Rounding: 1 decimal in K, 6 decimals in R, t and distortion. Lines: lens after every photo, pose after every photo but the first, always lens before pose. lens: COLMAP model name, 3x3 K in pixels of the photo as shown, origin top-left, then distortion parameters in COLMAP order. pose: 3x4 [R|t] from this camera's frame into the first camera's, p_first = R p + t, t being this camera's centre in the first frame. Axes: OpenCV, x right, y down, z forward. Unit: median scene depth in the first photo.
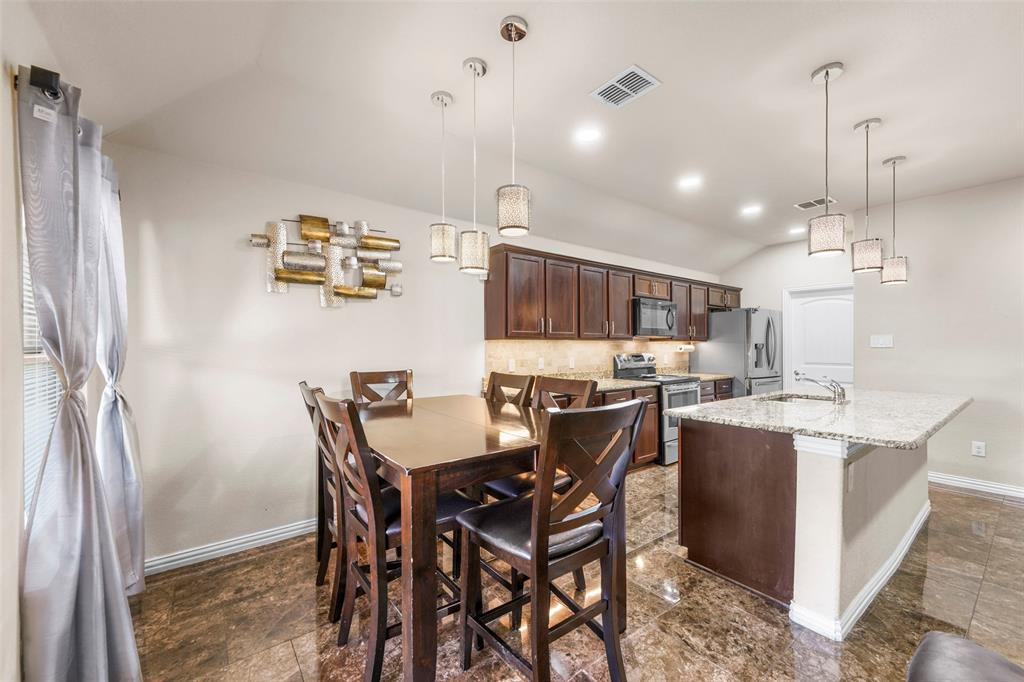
lens RADIAL K [[408.0, 0, 499.6], [0, 408.0, 341.8], [0, 0, 1]] dist [0.009546, -0.003039]
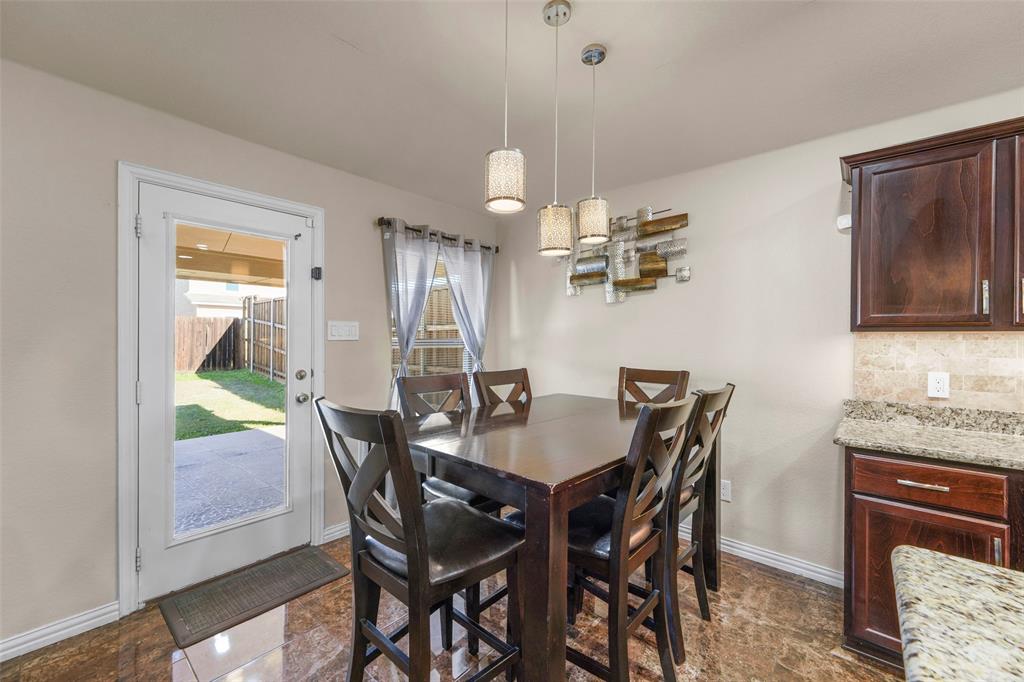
lens RADIAL K [[408.0, 0, 507.3], [0, 408.0, 339.1], [0, 0, 1]] dist [0.009546, -0.003039]
pose [[0.204130, 0.001438, -0.978943, 0.367217], [-0.001888, 0.999998, 0.001076, 0.003402], [0.978942, 0.001629, 0.204132, 0.357061]]
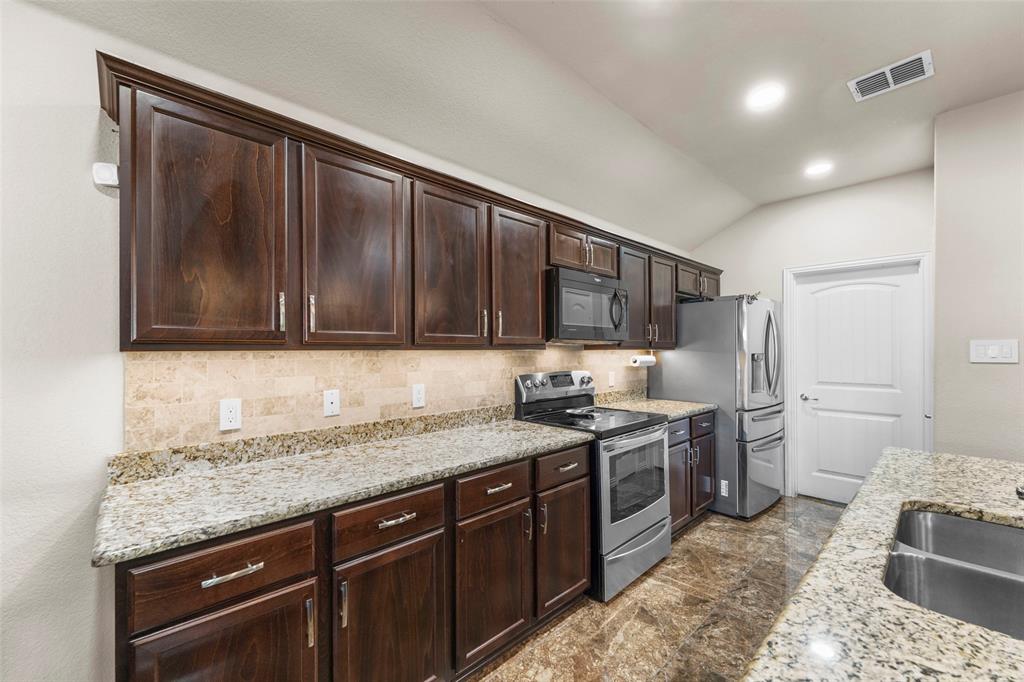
lens RADIAL K [[408.0, 0, 502.4], [0, 408.0, 348.7], [0, 0, 1]] dist [0.009546, -0.003039]
pose [[0.994877, -0.001784, 0.101075, 0.231160], [0.001215, 0.999983, 0.005696, -0.007642], [-0.101083, -0.005544, 0.994863, 0.517344]]
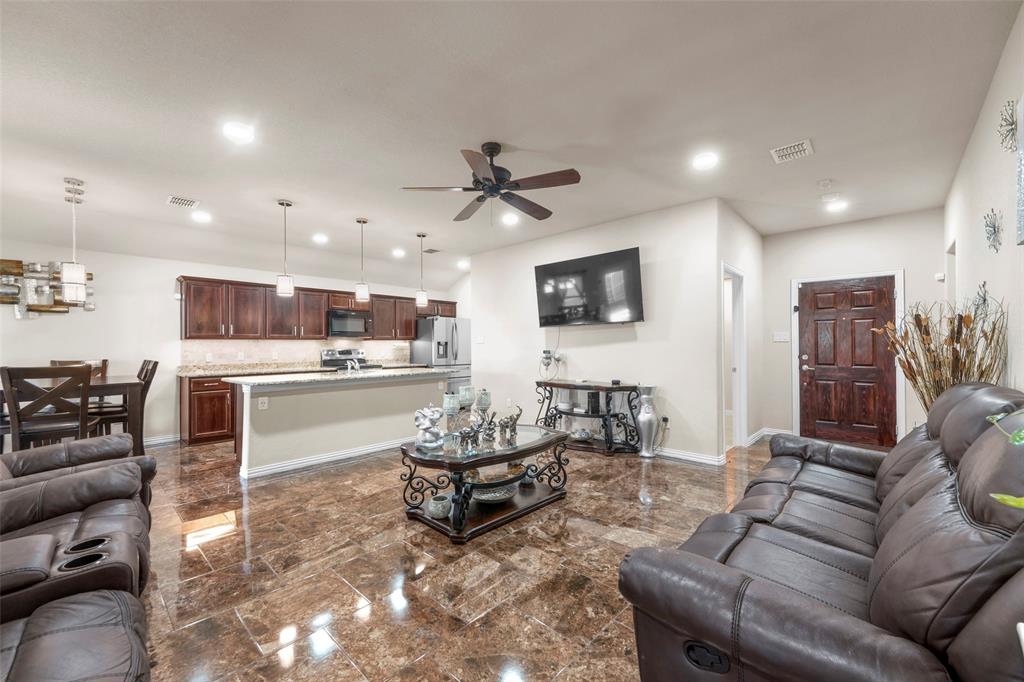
lens RADIAL K [[408.0, 0, 504.3], [0, 408.0, 342.8], [0, 0, 1]] dist [0.009546, -0.003039]
pose [[0.987006, -0.008227, 0.160474, 0.751878], [0.008651, 0.999961, -0.001945, 0.016284], [-0.160452, 0.003308, 0.987038, -0.546087]]
